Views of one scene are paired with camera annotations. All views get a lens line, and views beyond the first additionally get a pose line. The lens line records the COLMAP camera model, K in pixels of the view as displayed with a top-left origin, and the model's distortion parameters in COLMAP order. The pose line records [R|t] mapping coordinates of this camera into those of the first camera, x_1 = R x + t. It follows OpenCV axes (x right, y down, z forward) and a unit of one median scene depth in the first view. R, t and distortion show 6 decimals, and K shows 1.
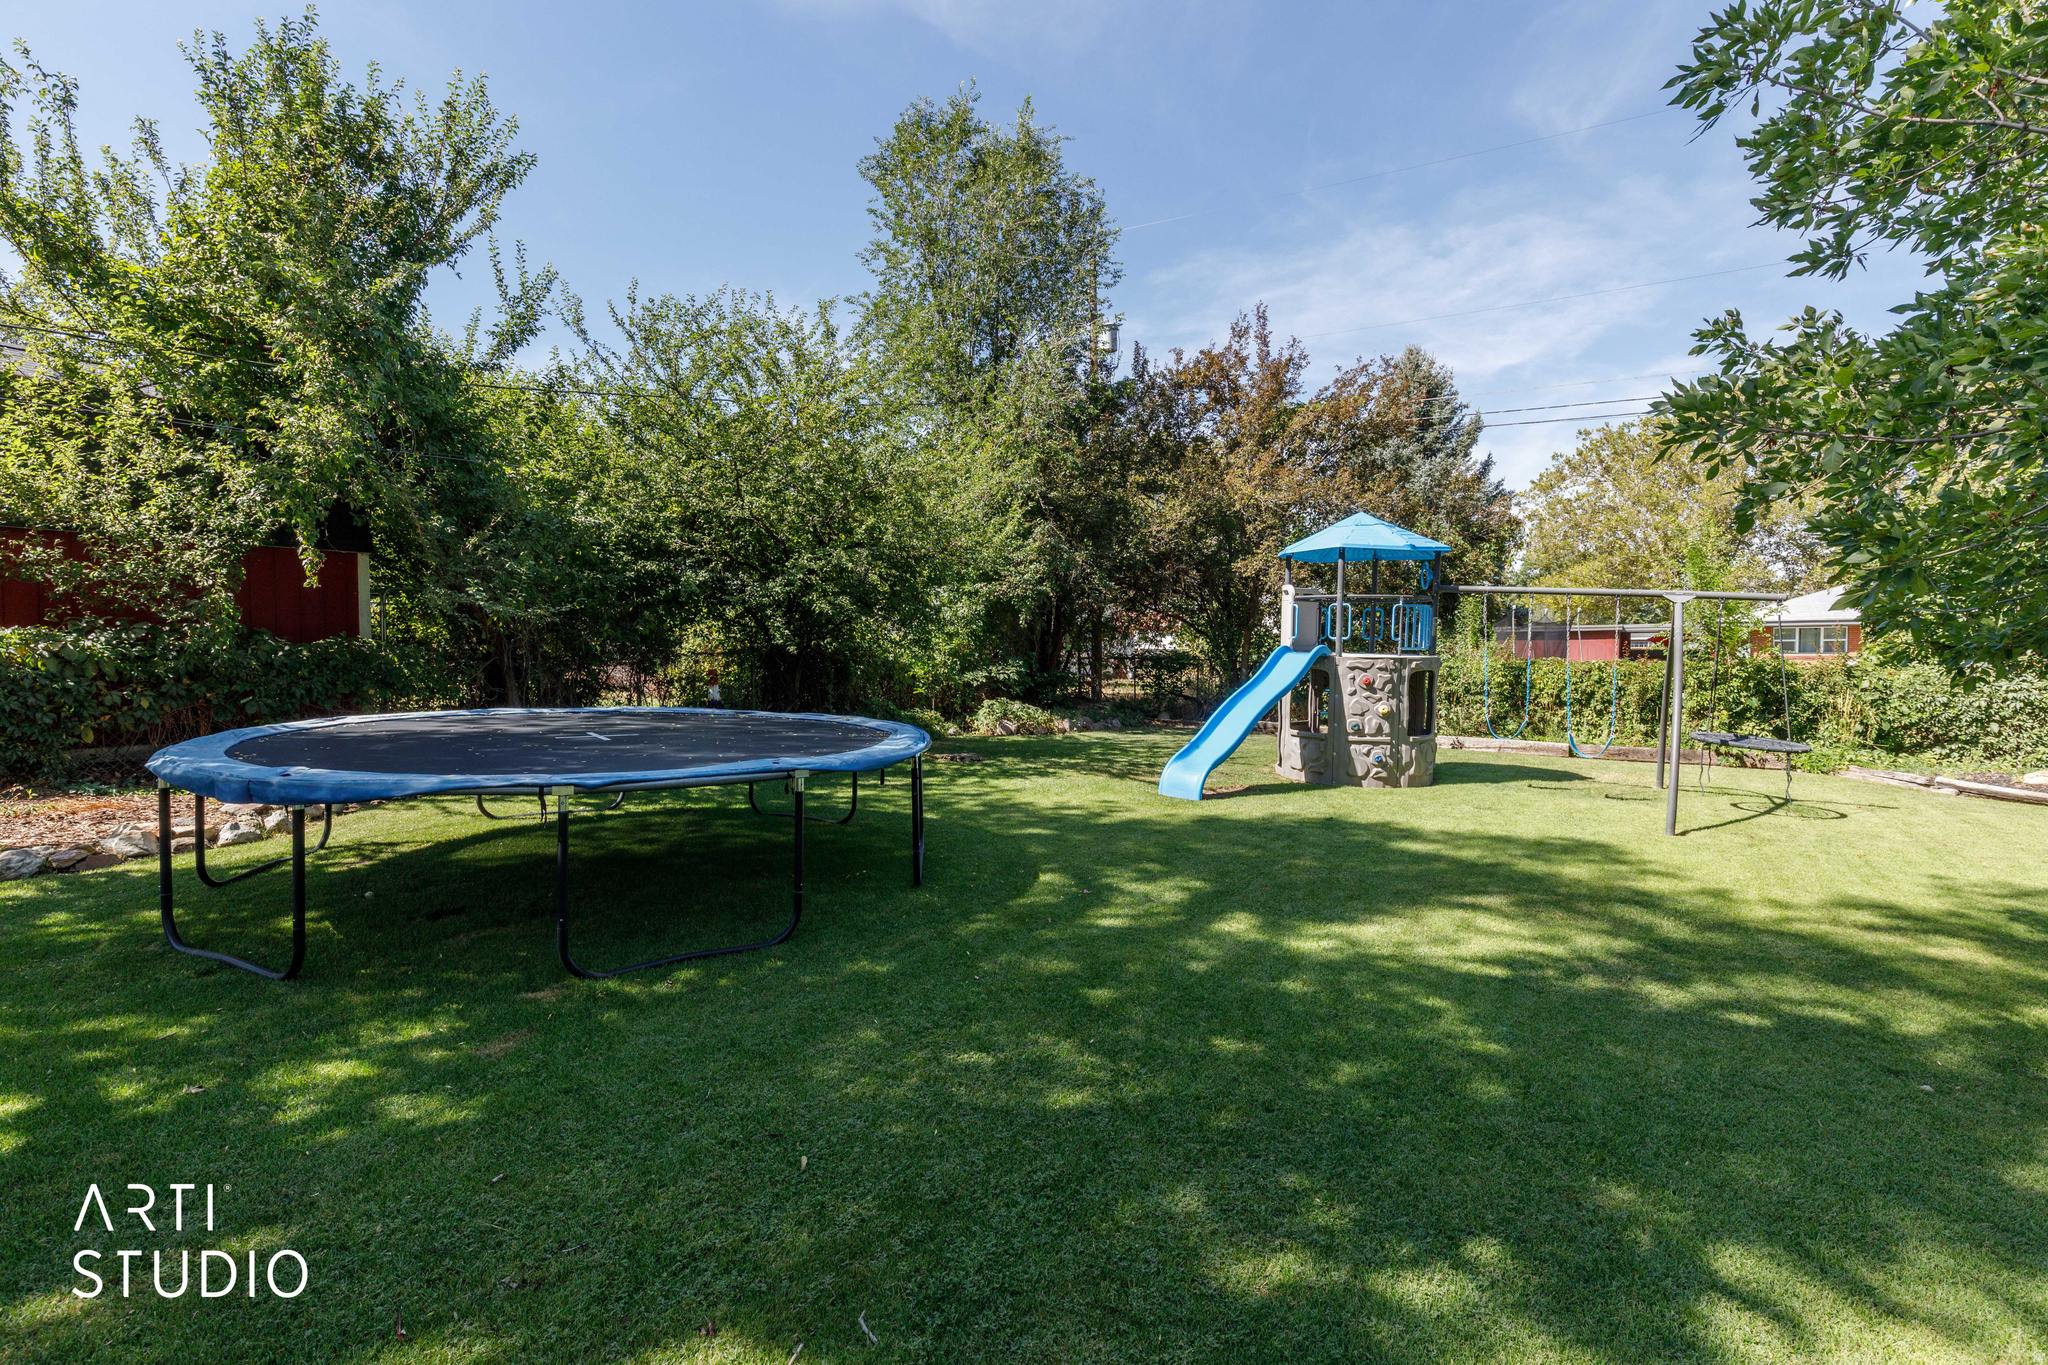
lens RADIAL K [[887.3, 0, 1024.0], [0, 887.3, 682.5], [0, 0, 1]] dist [0.001593, 0.000061]
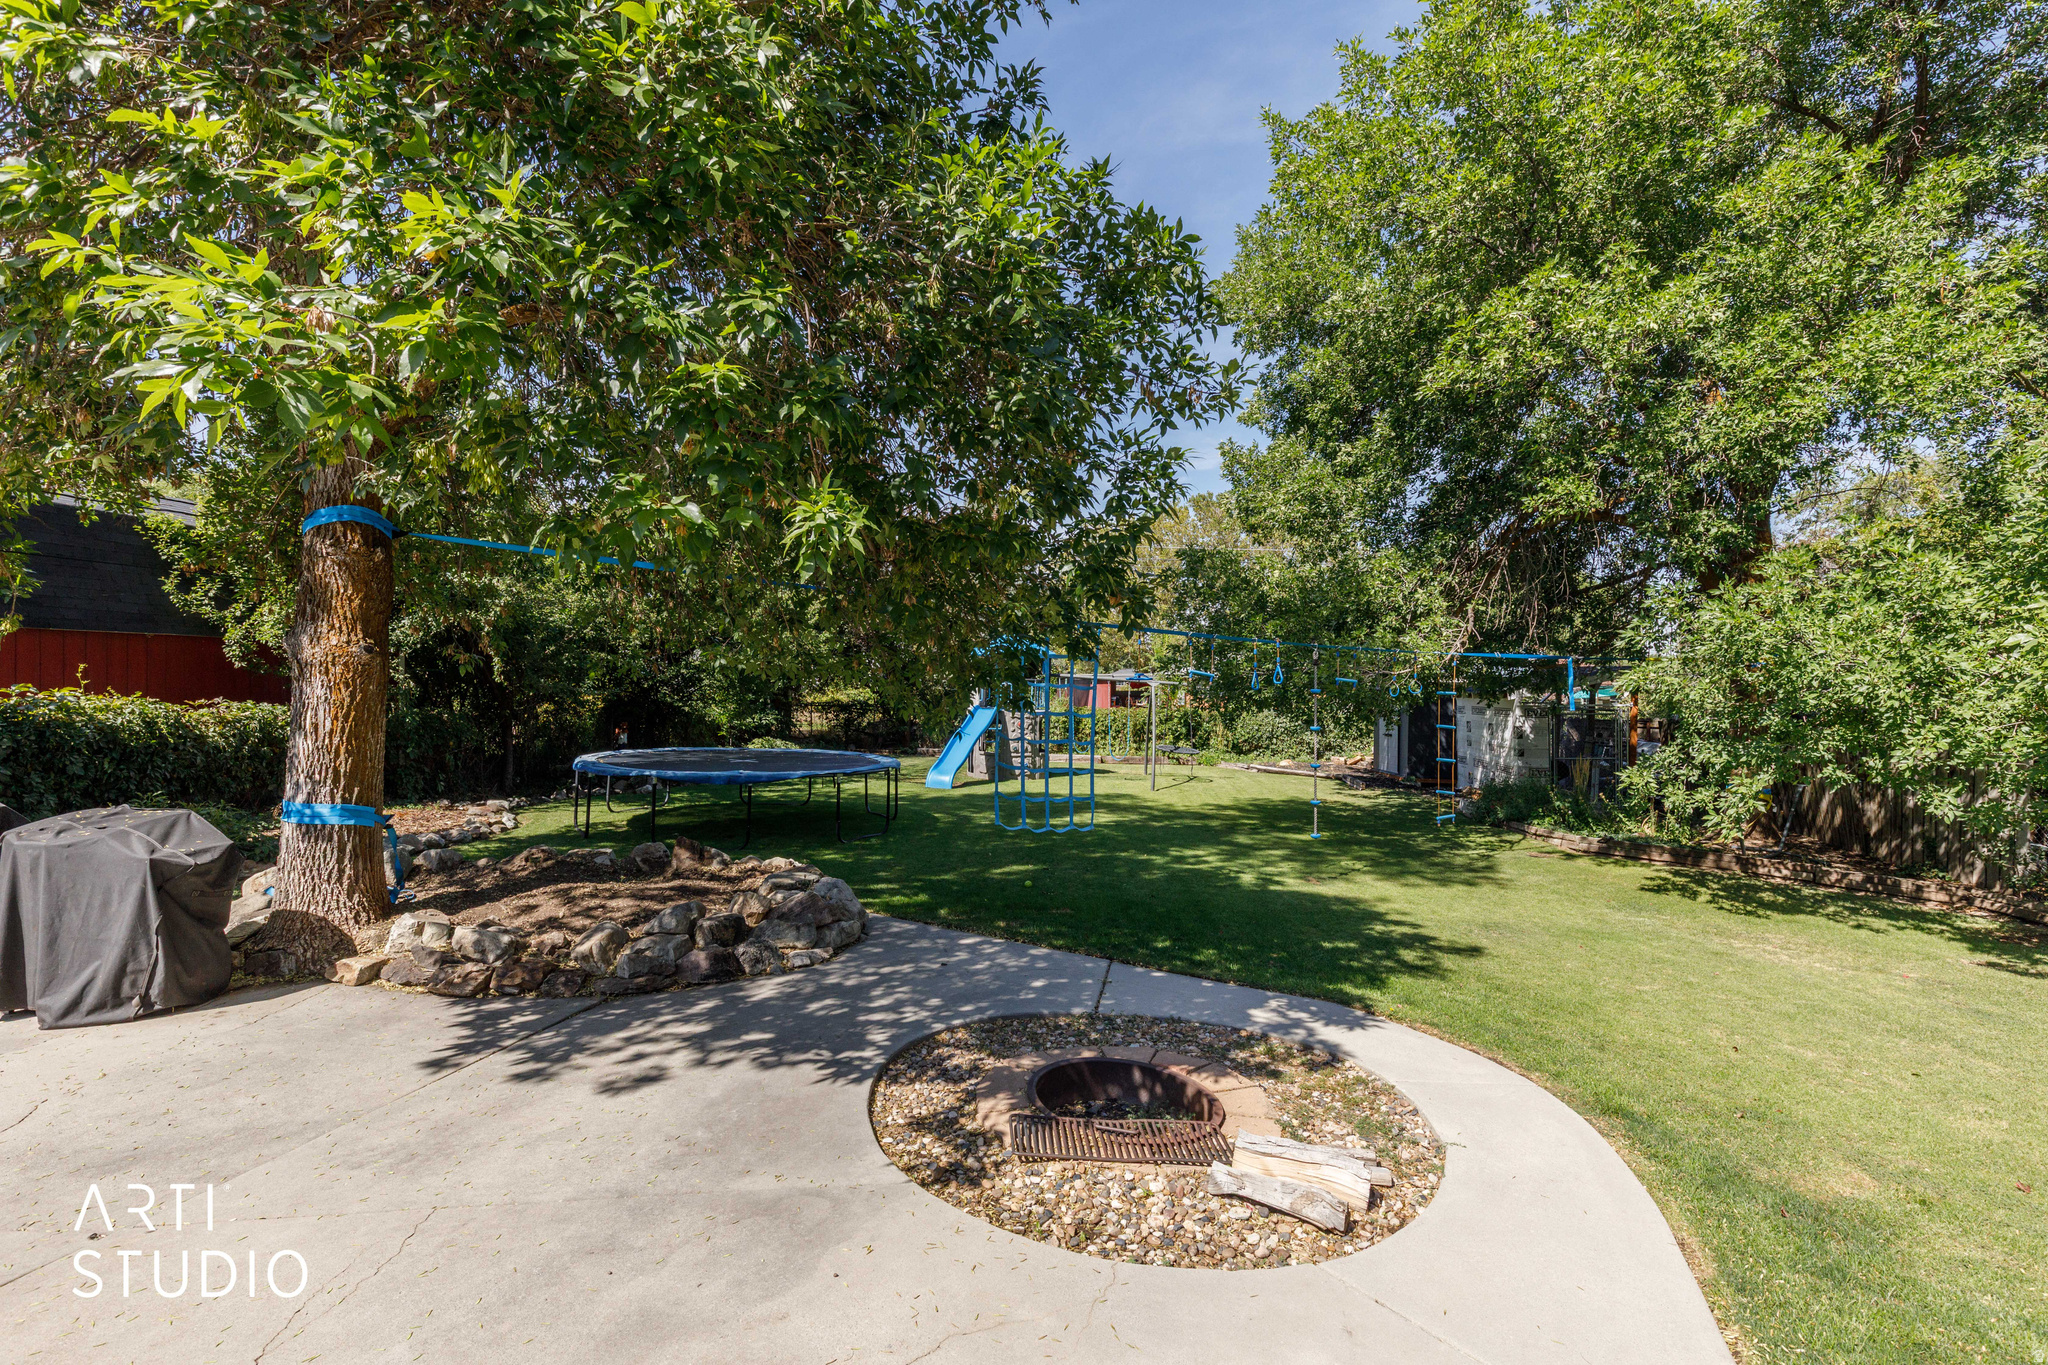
lens RADIAL K [[887.3, 0, 1024.0], [0, 887.3, 682.5], [0, 0, 1]] dist [0.001593, 0.000061]
pose [[0.878746, 0.006044, 0.477252, -0.419129], [0.010706, 0.999419, -0.032371, -0.024280], [-0.477170, 0.033555, 0.878170, -0.552424]]
